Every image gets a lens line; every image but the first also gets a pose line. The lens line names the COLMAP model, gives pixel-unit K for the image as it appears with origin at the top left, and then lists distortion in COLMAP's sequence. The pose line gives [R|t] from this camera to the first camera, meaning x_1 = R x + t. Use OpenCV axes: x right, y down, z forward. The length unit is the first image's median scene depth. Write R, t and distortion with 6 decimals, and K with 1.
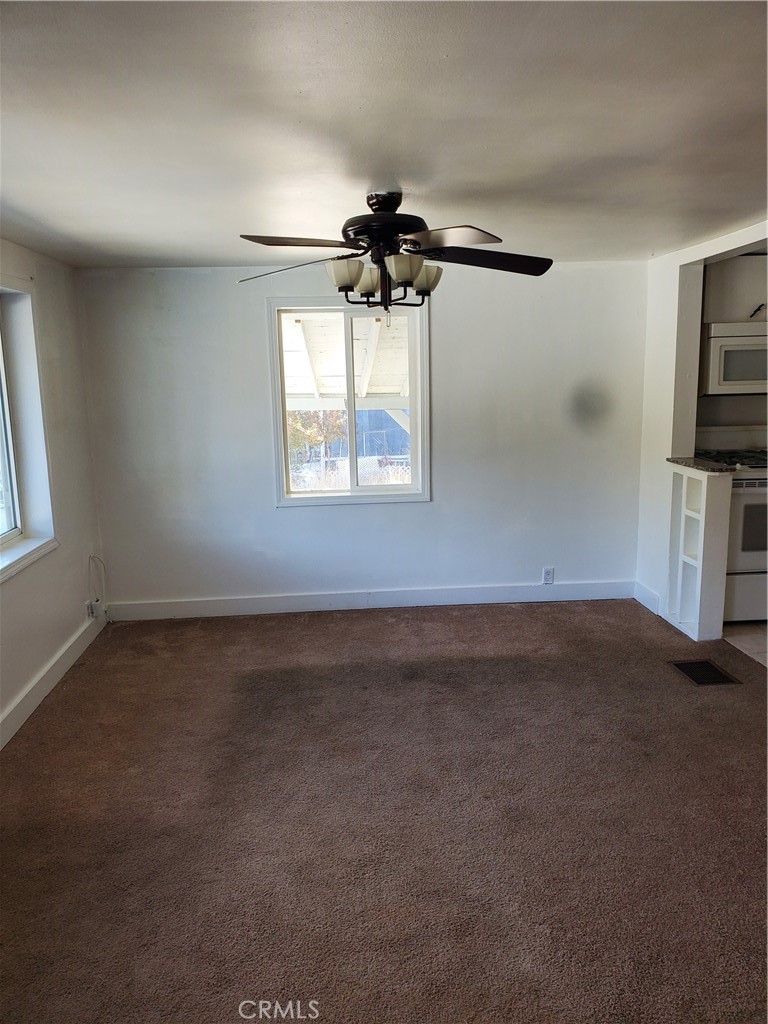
lens RADIAL K [[792.7, 0, 384.8], [0, 792.7, 512.8], [0, 0, 1]] dist [0.055545, -0.087321]
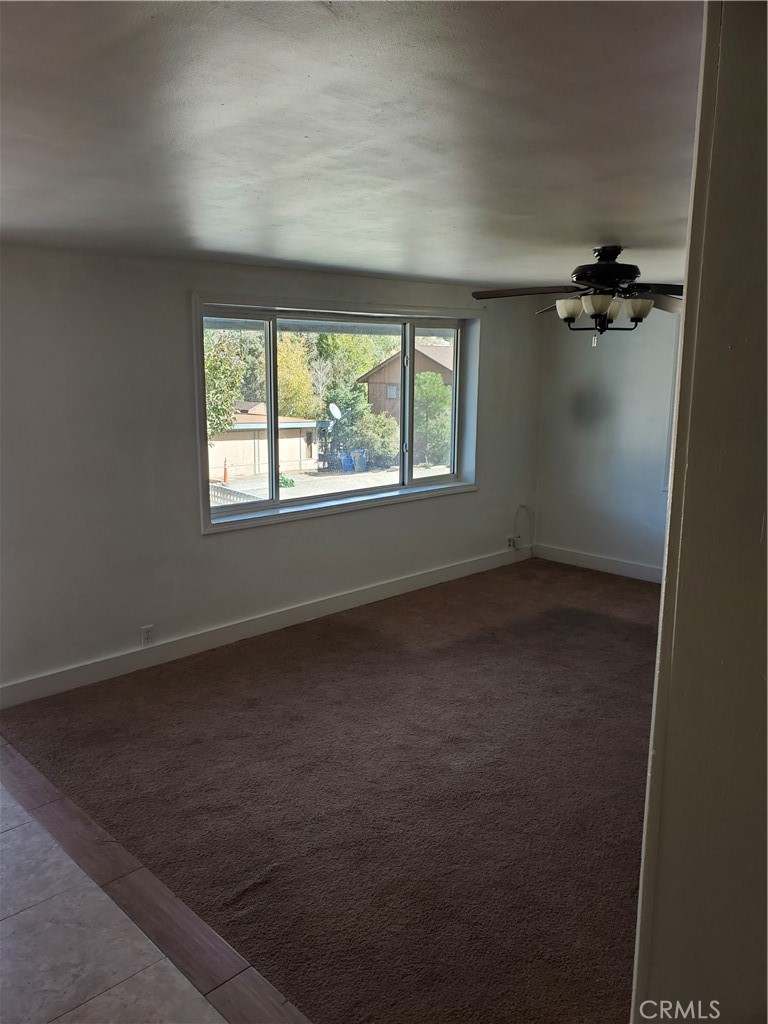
lens RADIAL K [[792.7, 0, 377.8], [0, 792.7, 512.9], [0, 0, 1]] dist [0.055545, -0.087321]
pose [[0.618055, 0.165428, -0.768532, 0.830299], [-0.154218, 0.984127, 0.087813, -0.023461], [0.770860, 0.064248, 0.633757, -0.099862]]
